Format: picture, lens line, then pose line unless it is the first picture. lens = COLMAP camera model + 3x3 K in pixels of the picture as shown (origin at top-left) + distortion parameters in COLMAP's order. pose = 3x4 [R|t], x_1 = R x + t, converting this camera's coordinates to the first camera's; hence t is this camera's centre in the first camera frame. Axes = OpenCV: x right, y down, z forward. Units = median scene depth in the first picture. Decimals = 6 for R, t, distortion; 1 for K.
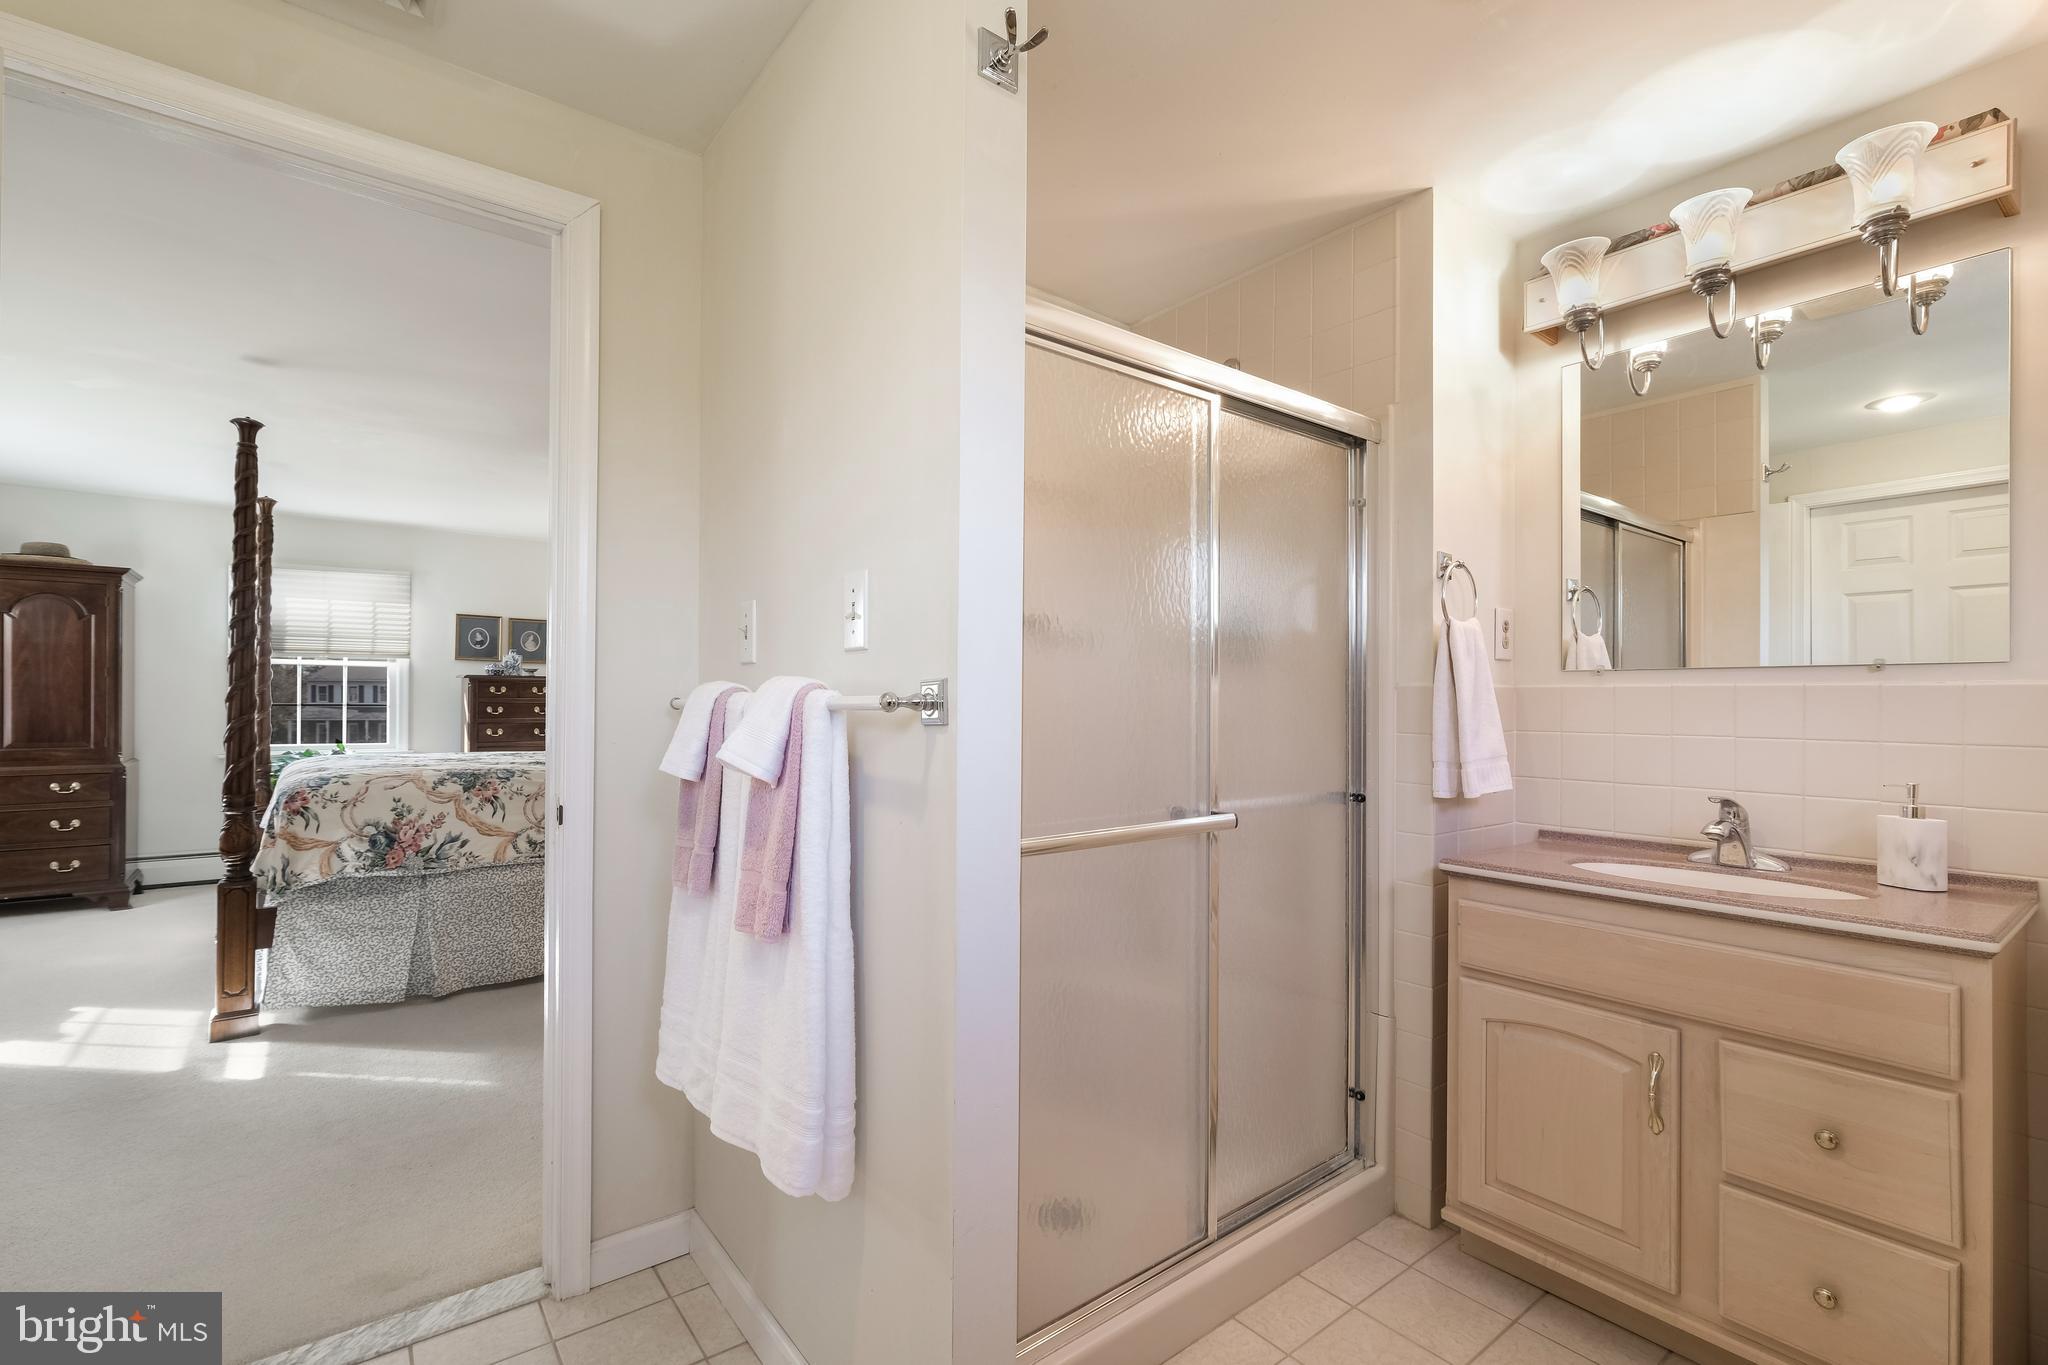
lens RADIAL K [[891.5, 0, 1021.0], [0, 891.5, 686.8], [0, 0, 1]] dist [0.000162, -0.000402]
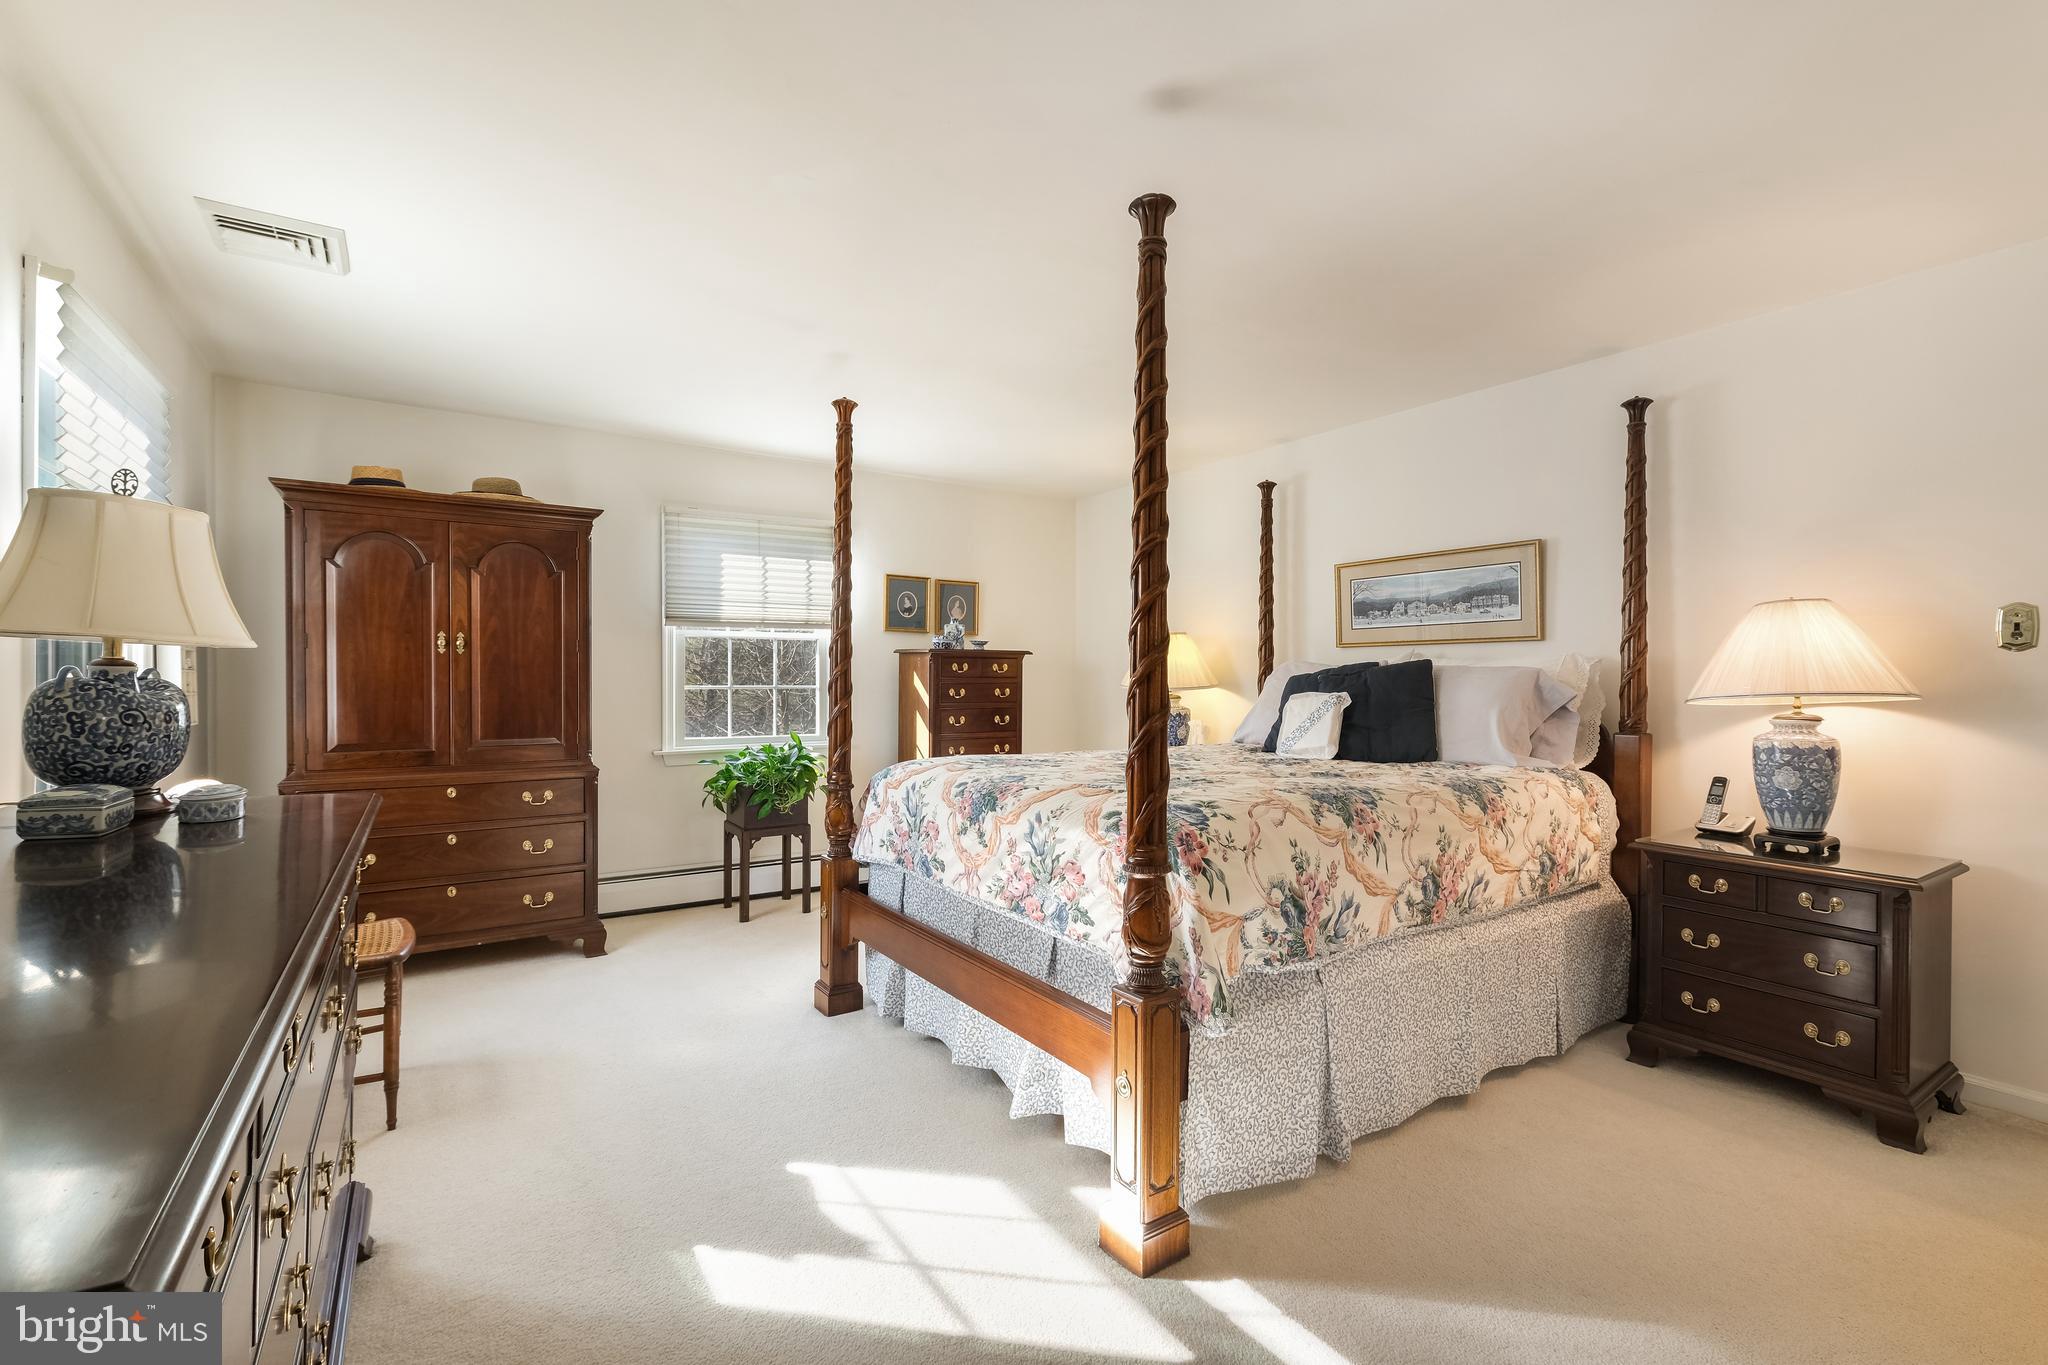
lens RADIAL K [[889.6, 0, 1024.7], [0, 889.6, 677.6], [0, 0, 1]] dist [0.000190, -0.000397]
pose [[0.997255, -0.005423, -0.073846, -0.781654], [0.006411, 0.999893, 0.013148, 0.004010], [0.073767, -0.013585, 0.997183, 0.354643]]
